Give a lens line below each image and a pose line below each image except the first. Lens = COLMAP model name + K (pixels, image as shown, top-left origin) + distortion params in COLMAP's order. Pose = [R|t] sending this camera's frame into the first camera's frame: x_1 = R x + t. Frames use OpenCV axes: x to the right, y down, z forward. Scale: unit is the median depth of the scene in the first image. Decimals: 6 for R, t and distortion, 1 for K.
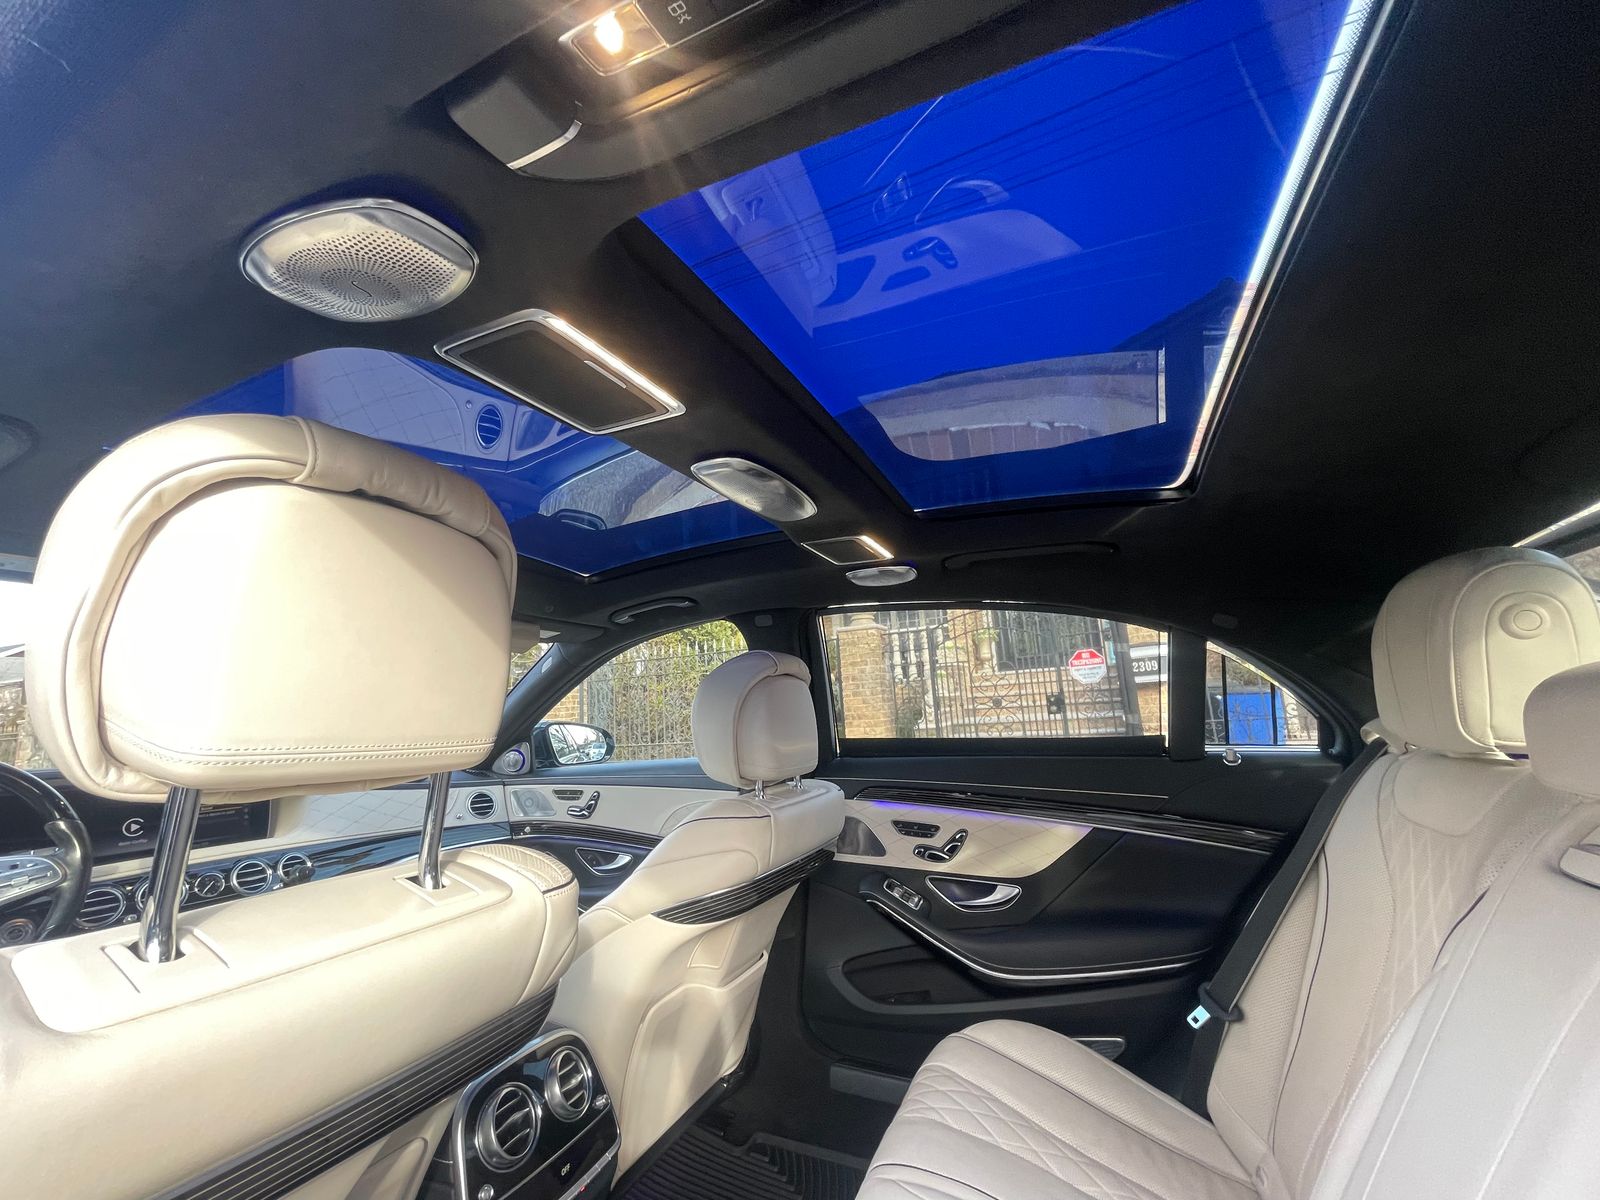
lens RADIAL K [[648.3, 0, 795.9], [0, 648.3, 596.0], [0, 0, 1]] dist [-0.000882, -0.000175]
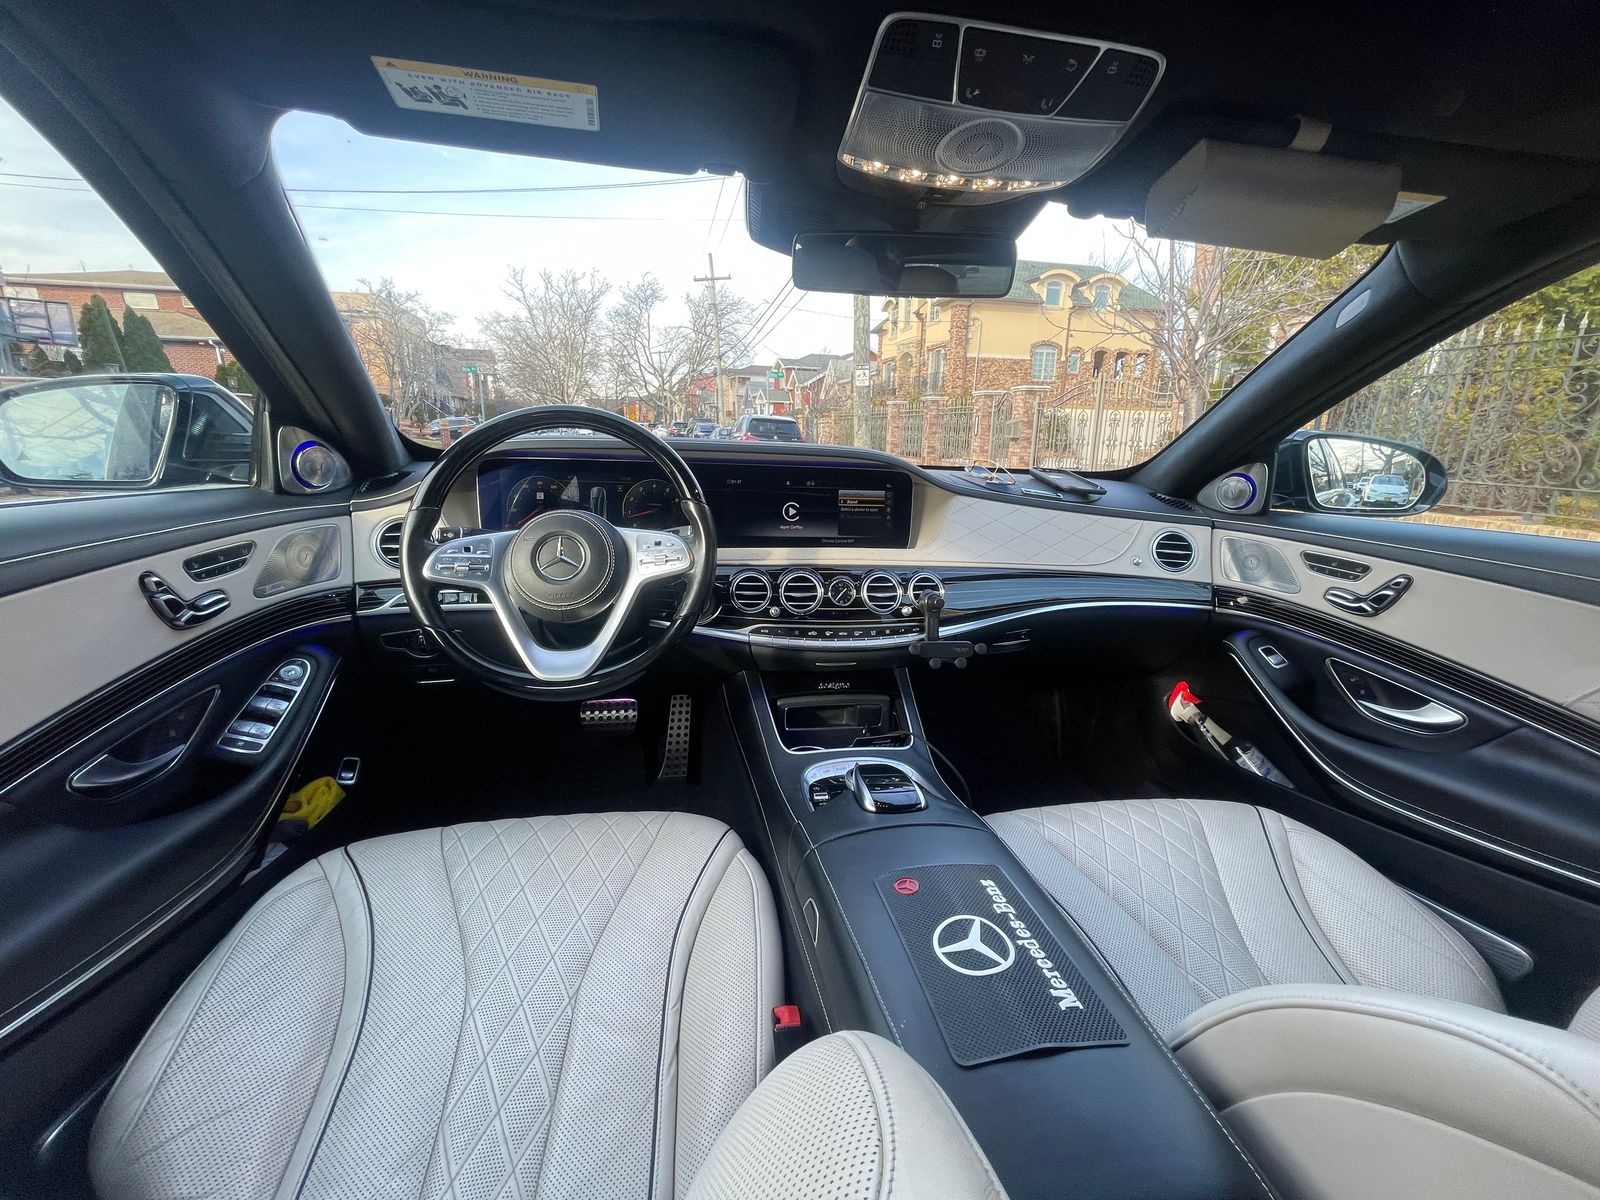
lens RADIAL K [[648.3, 0, 793.9], [0, 648.3, 590.7], [0, 0, 1]] dist [-0.000882, -0.000175]
pose [[0.563832, 0.268384, -0.781065, -0.224335], [0.092084, 0.919401, 0.382391, 0.090544], [0.820740, -0.287528, 0.493674, 0.438684]]
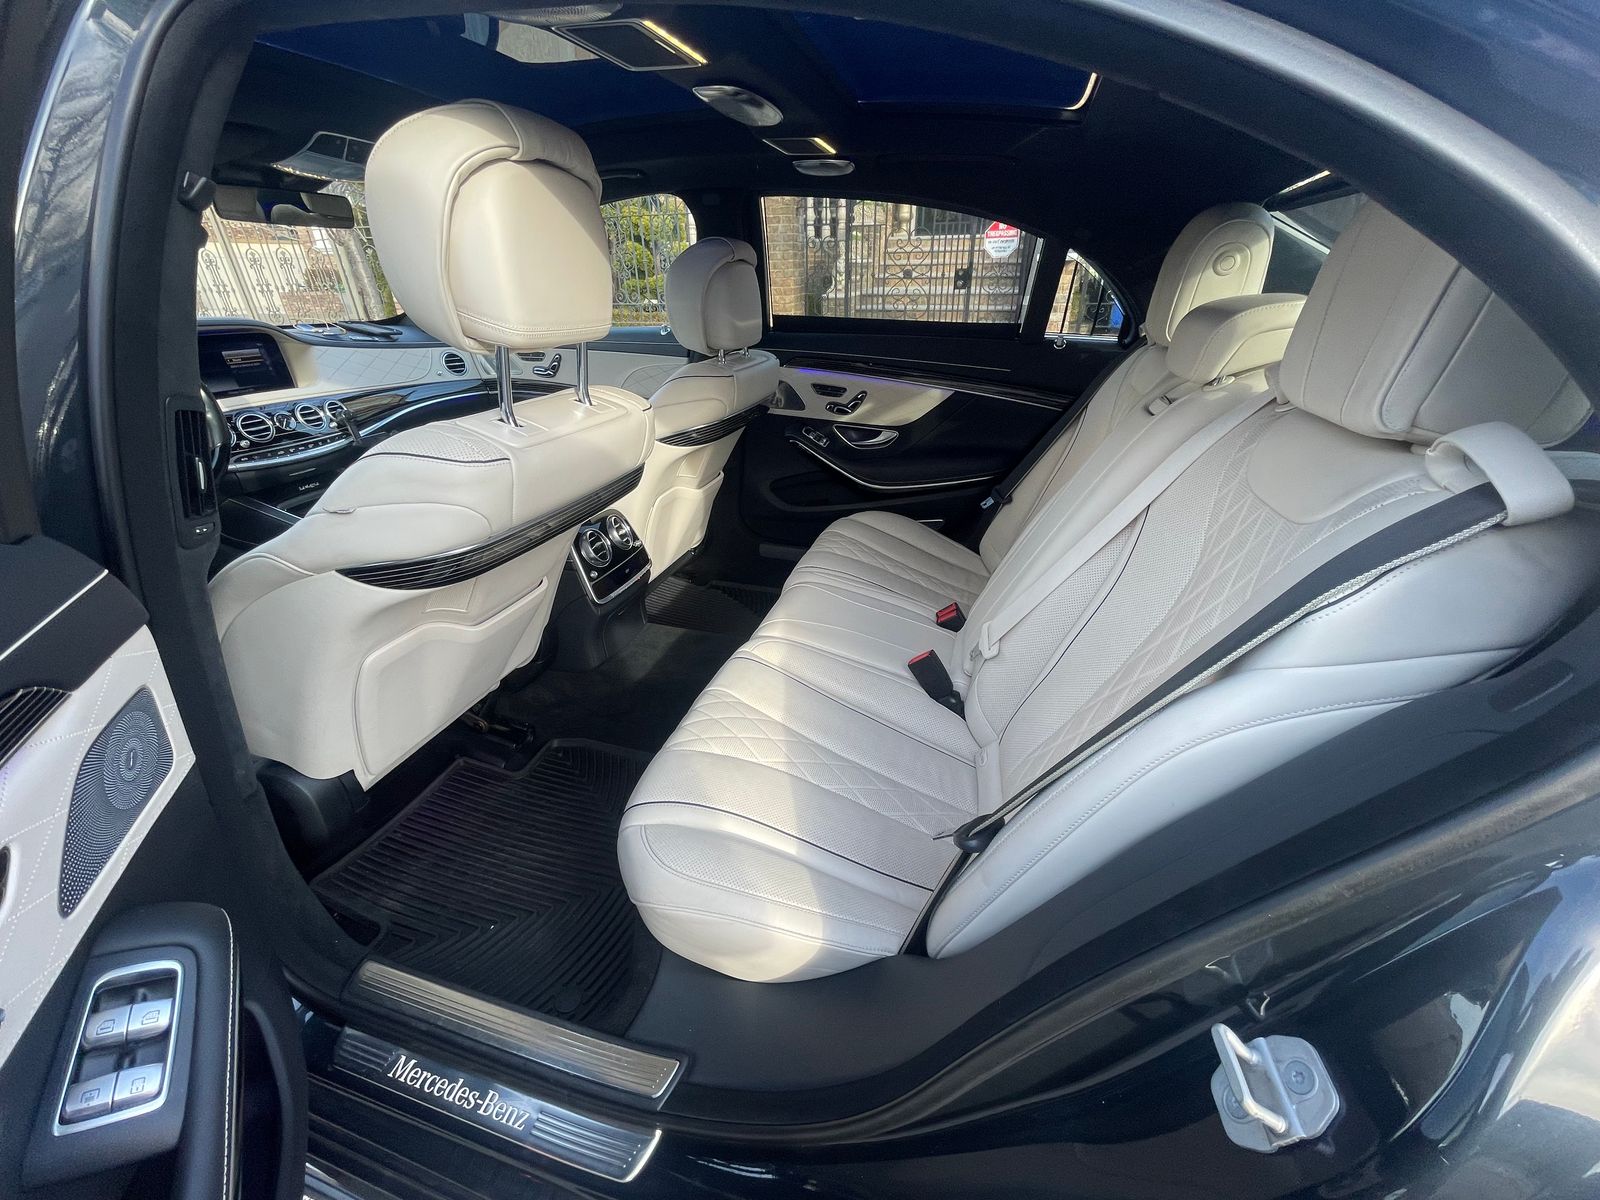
lens RADIAL K [[648.3, 0, 799.4], [0, 648.3, 605.8], [0, 0, 1]] dist [-0.000882, -0.000175]
pose [[0.987963, -0.030206, 0.151710, -0.091062], [-0.068479, 0.794009, 0.604036, -0.088547], [-0.138705, -0.607155, 0.782384, -0.301242]]
